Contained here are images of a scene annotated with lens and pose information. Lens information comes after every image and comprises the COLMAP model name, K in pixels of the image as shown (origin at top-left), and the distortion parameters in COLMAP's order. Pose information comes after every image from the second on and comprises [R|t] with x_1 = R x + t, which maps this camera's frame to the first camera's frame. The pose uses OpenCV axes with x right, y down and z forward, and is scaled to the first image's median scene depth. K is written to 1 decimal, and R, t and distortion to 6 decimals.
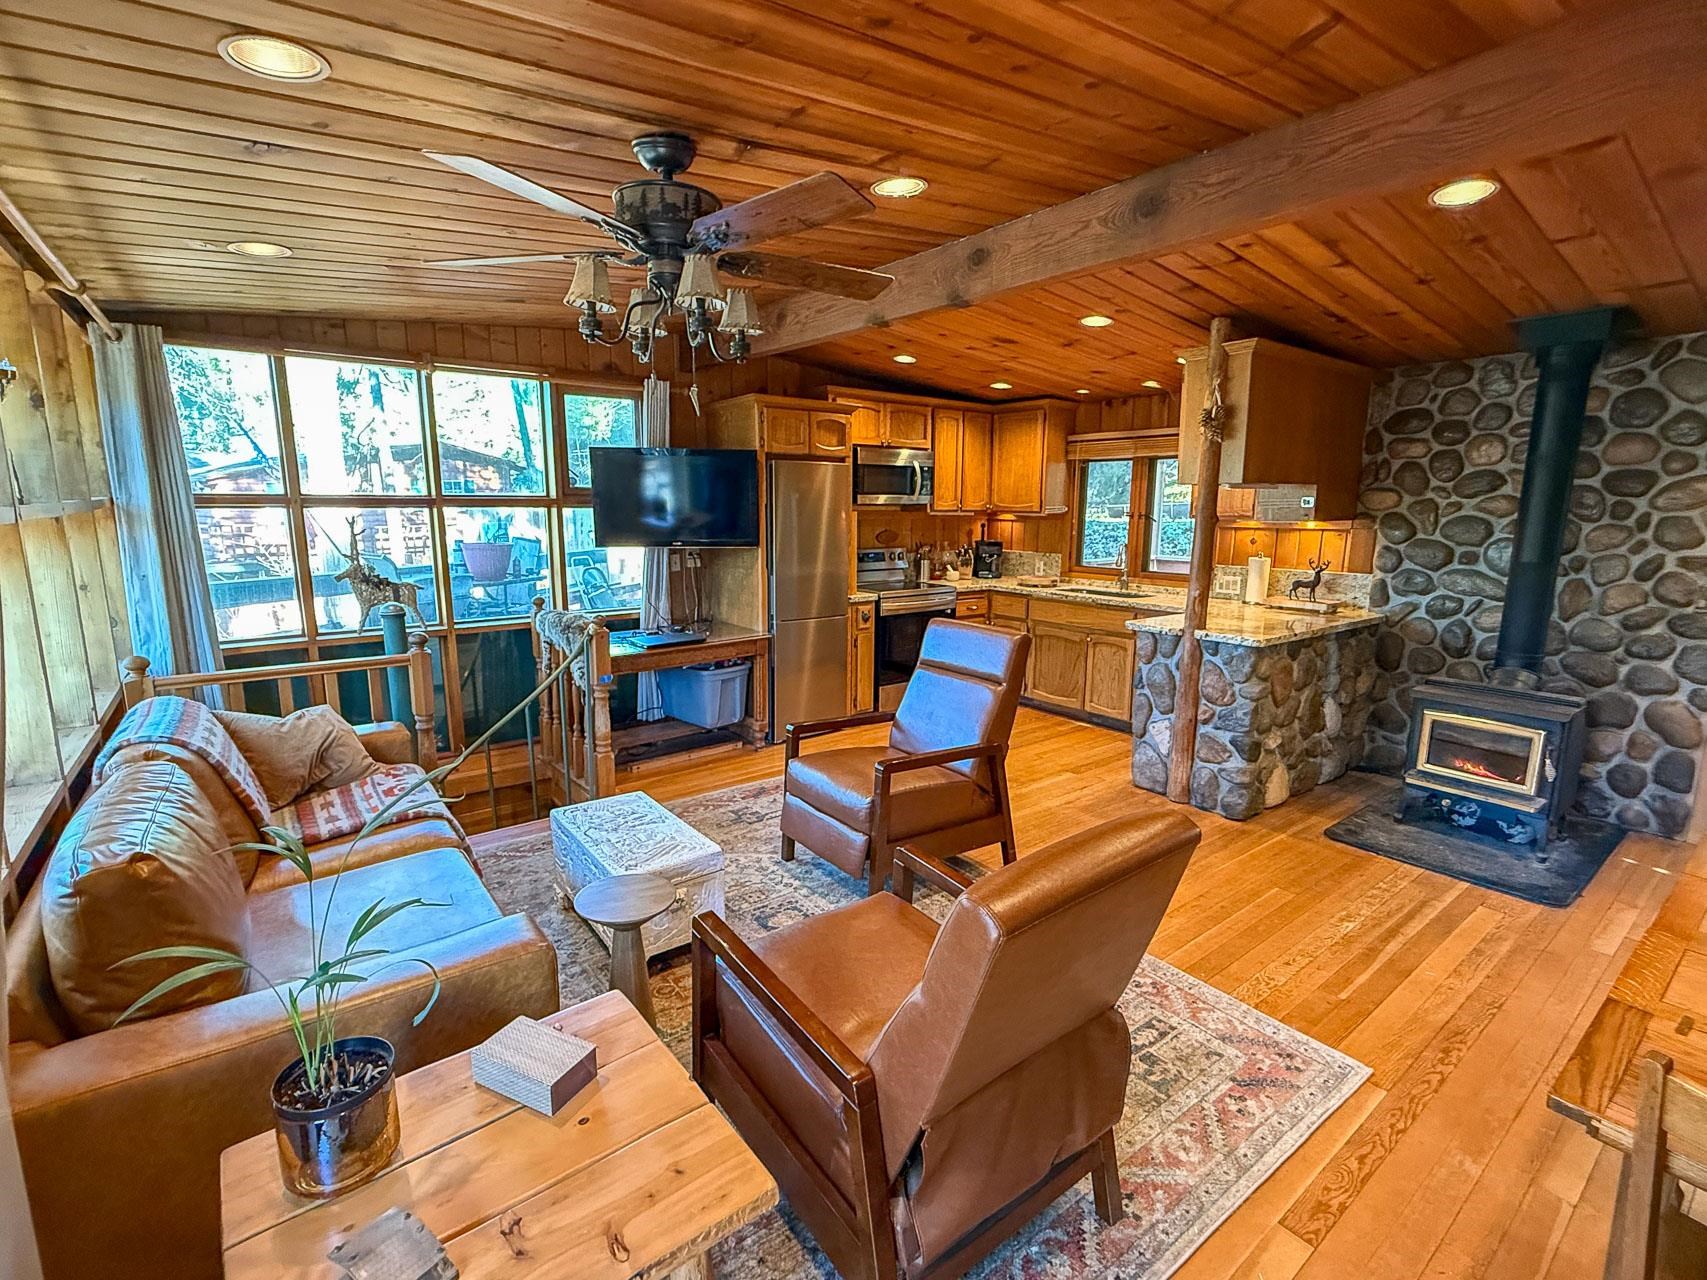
lens RADIAL K [[779.5, 0, 856.0], [0, 779.5, 635.8], [0, 0, 1]] dist [0.000206, 0.000038]
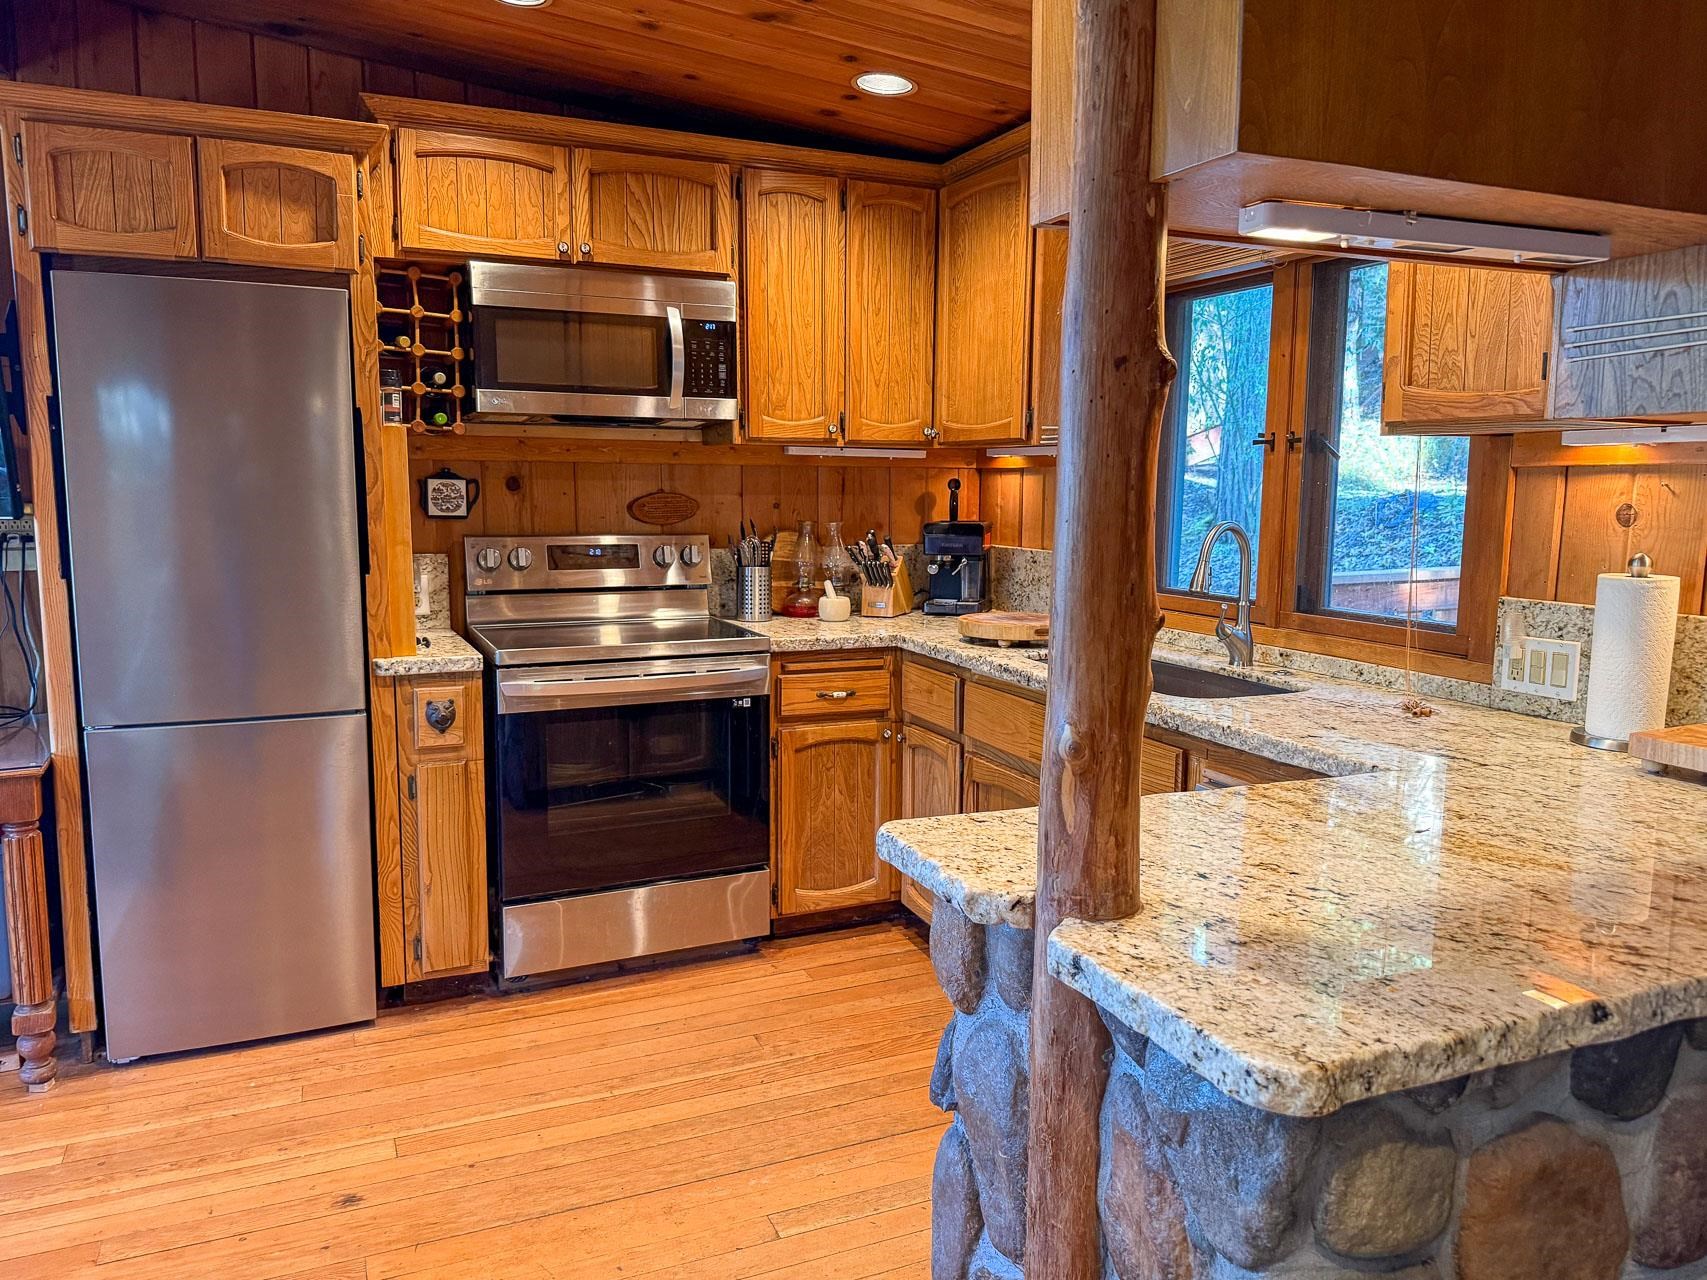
lens RADIAL K [[1212.4, 0, 853.2], [0, 1212.4, 636.8], [0, 0, 1]] dist [-0.033225, -0.004747]
pose [[0.969514, 0.031961, -0.242944, 0.315693], [-0.043202, 0.998221, -0.041083, -0.044204], [0.241199, 0.050326, 0.969170, 0.476225]]
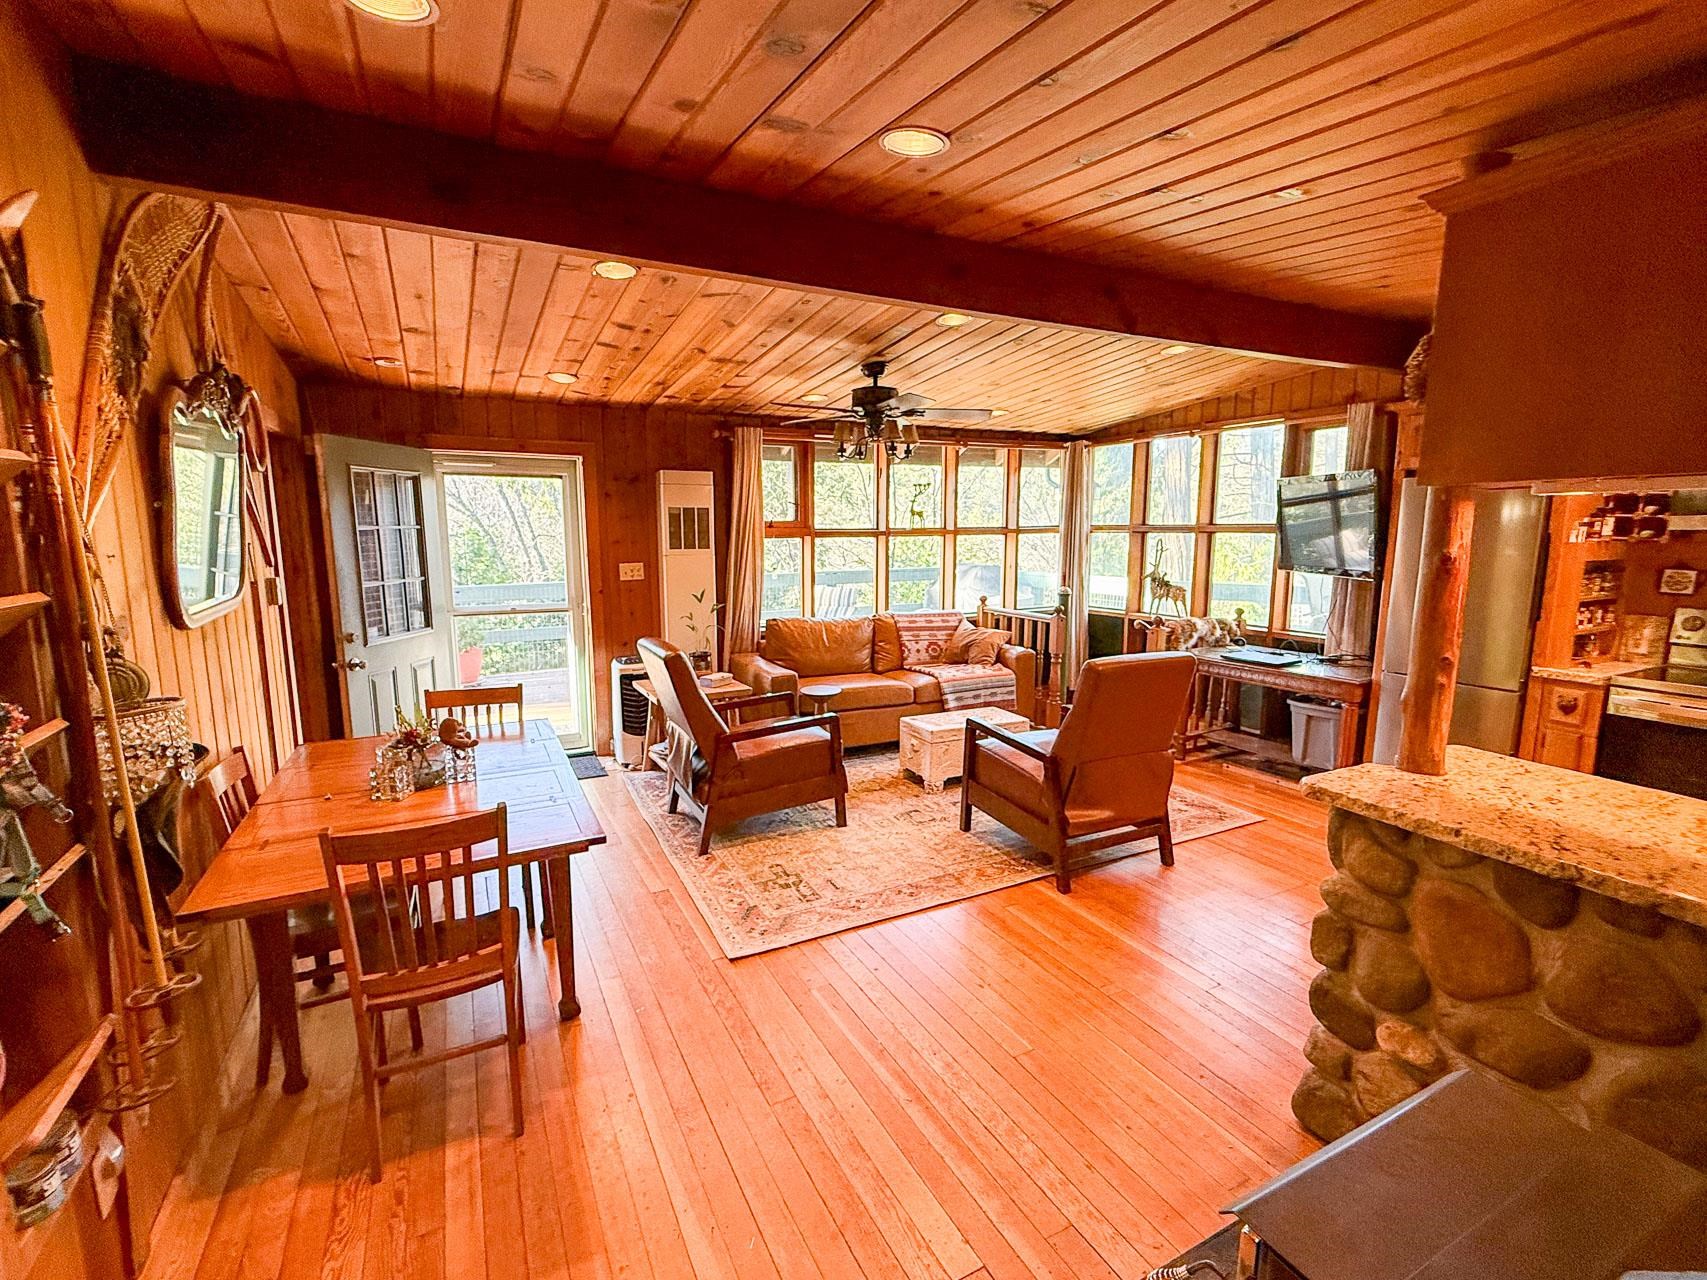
lens RADIAL K [[779.5, 0, 854.1], [0, 779.5, 644.8], [0, 0, 1]] dist [0.000206, 0.000038]
pose [[-0.190707, 0.140912, -0.971481, 0.699689], [-0.173797, 0.969163, 0.174693, -0.078564], [0.966139, 0.202156, -0.160336, 0.502079]]
